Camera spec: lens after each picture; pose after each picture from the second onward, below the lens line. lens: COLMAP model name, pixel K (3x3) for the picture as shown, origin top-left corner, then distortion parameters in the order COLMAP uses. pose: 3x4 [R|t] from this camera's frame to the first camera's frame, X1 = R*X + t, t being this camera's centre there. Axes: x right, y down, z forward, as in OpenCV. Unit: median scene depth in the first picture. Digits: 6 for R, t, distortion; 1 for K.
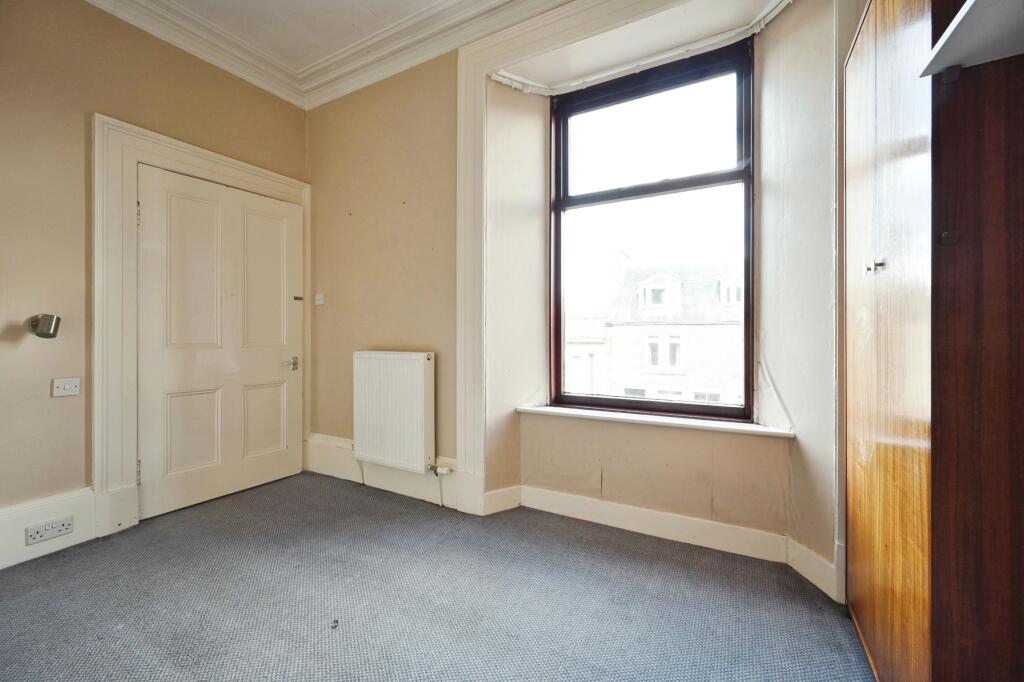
lens RADIAL K [[403.1, 0, 515.0], [0, 403.1, 334.5], [0, 0, 1]] dist [-0.000744, -0.000215]
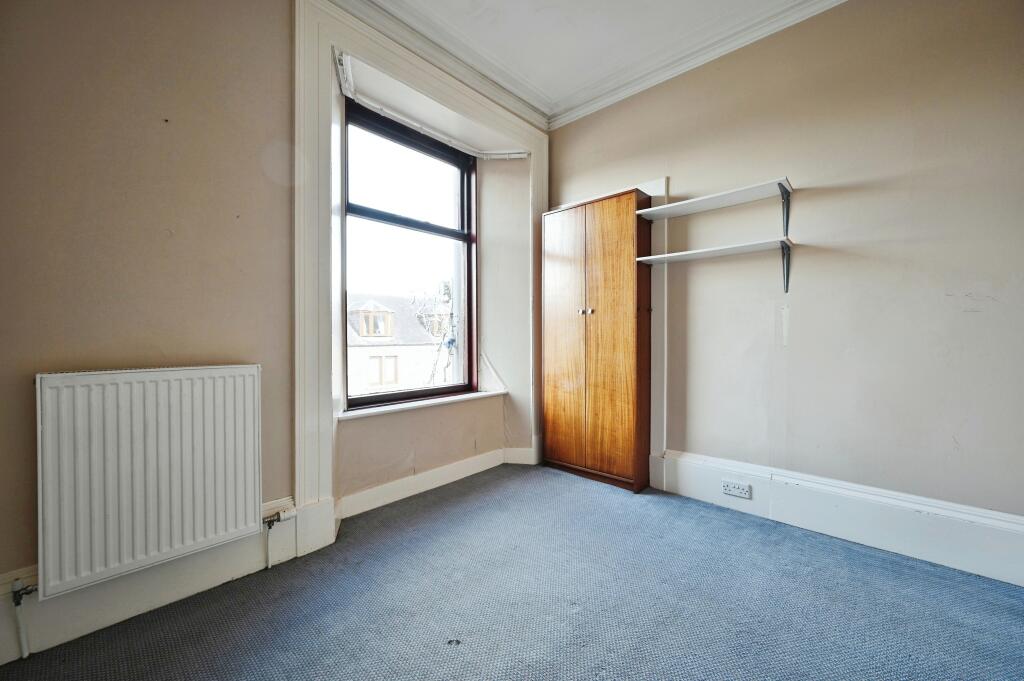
lens RADIAL K [[400.9, 0, 512.0], [0, 400.9, 340.5], [0, 0, 1]] dist [-0.000095, 0.000008]
pose [[0.239796, -0.008425, 0.970787, -0.885872], [0.003378, 0.999964, 0.007844, -0.002262], [-0.970817, 0.001399, 0.239816, 0.425963]]
